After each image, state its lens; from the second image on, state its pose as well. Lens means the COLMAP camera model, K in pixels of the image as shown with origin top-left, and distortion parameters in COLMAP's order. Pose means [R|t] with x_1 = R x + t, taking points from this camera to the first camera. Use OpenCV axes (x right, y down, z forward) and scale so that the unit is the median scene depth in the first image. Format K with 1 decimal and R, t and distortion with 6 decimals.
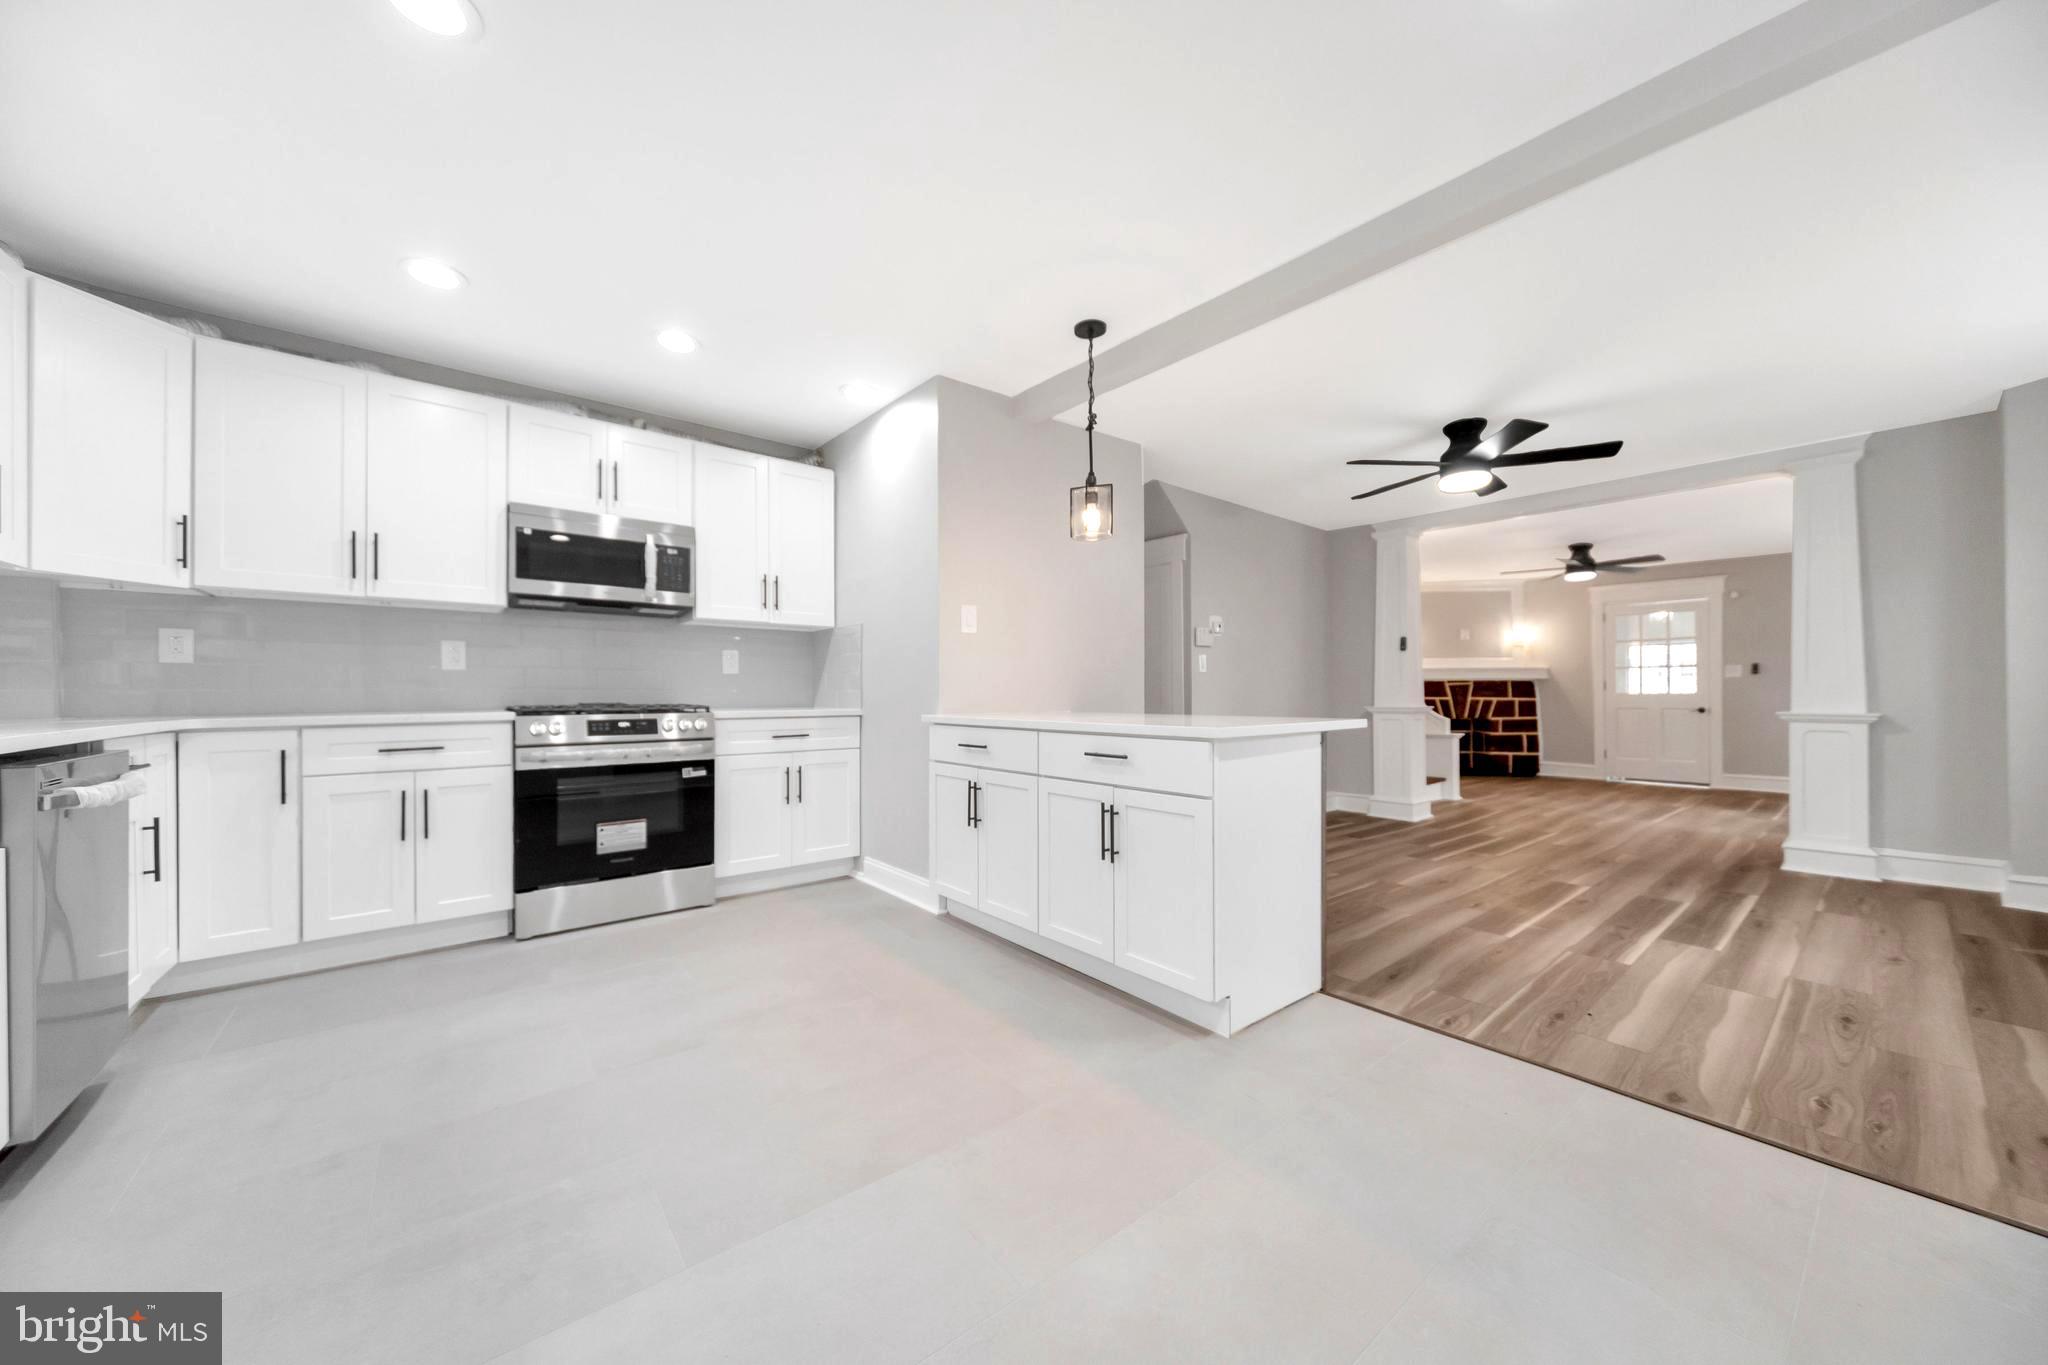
lens RADIAL K [[714.7, 0, 1024.0], [0, 714.7, 682.5], [0, 0, 1]] dist [0.010779, 0.000230]
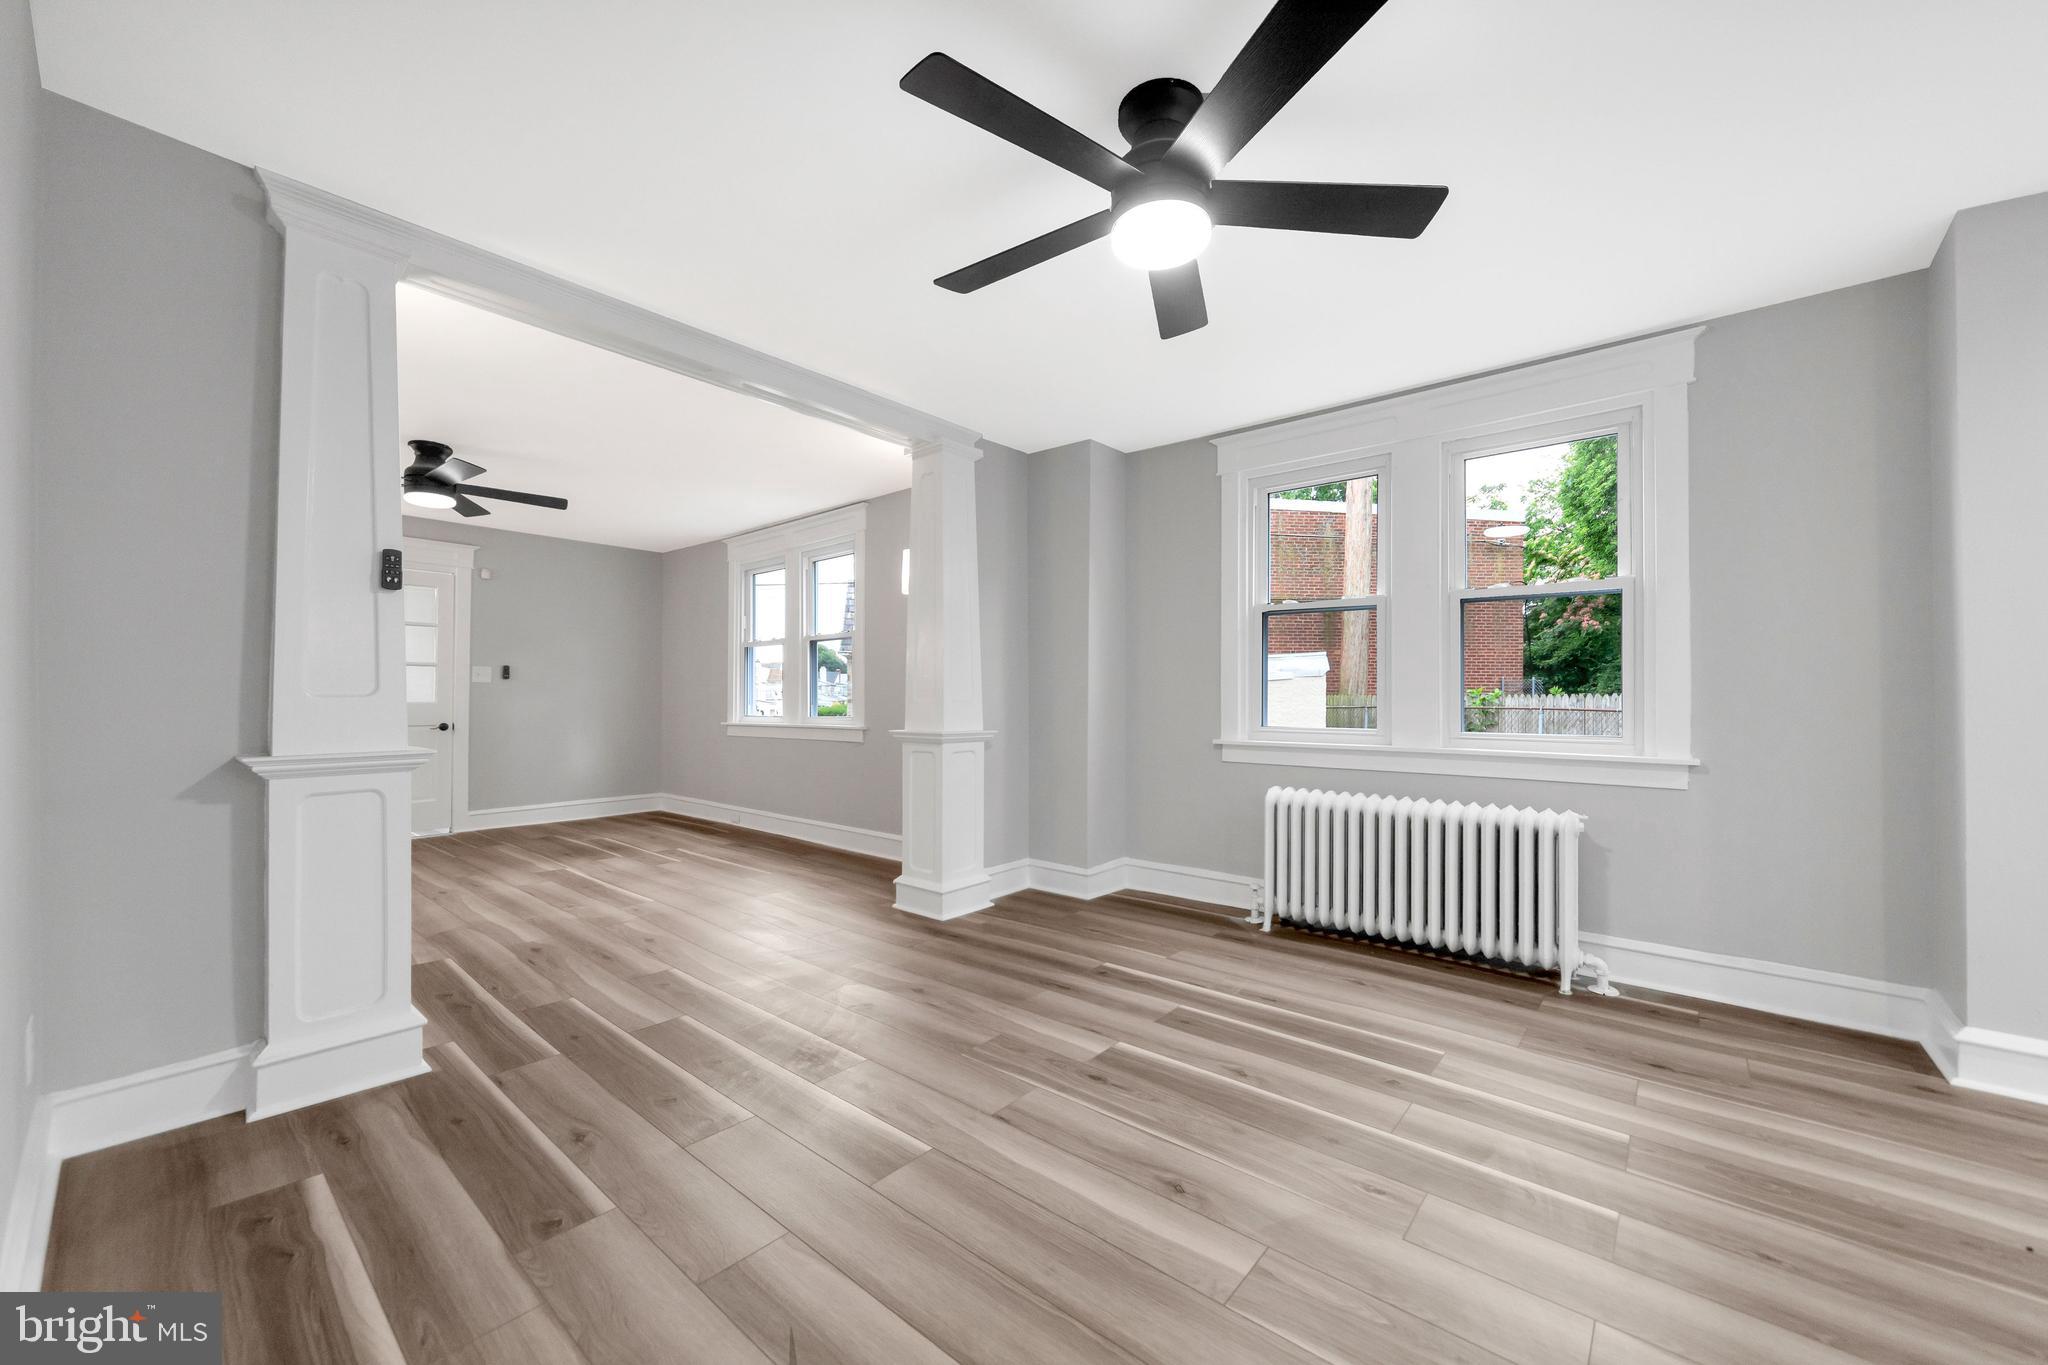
lens RADIAL K [[774.9, 0, 1010.0], [0, 774.9, 701.8], [0, 0, 1]] dist [-0.002010, -0.000256]
pose [[-0.156075, -0.007480, 0.987717, 0.155129], [-0.011350, 0.999919, 0.005779, 0.004198], [-0.987680, -0.010309, -0.156148, 1.028104]]
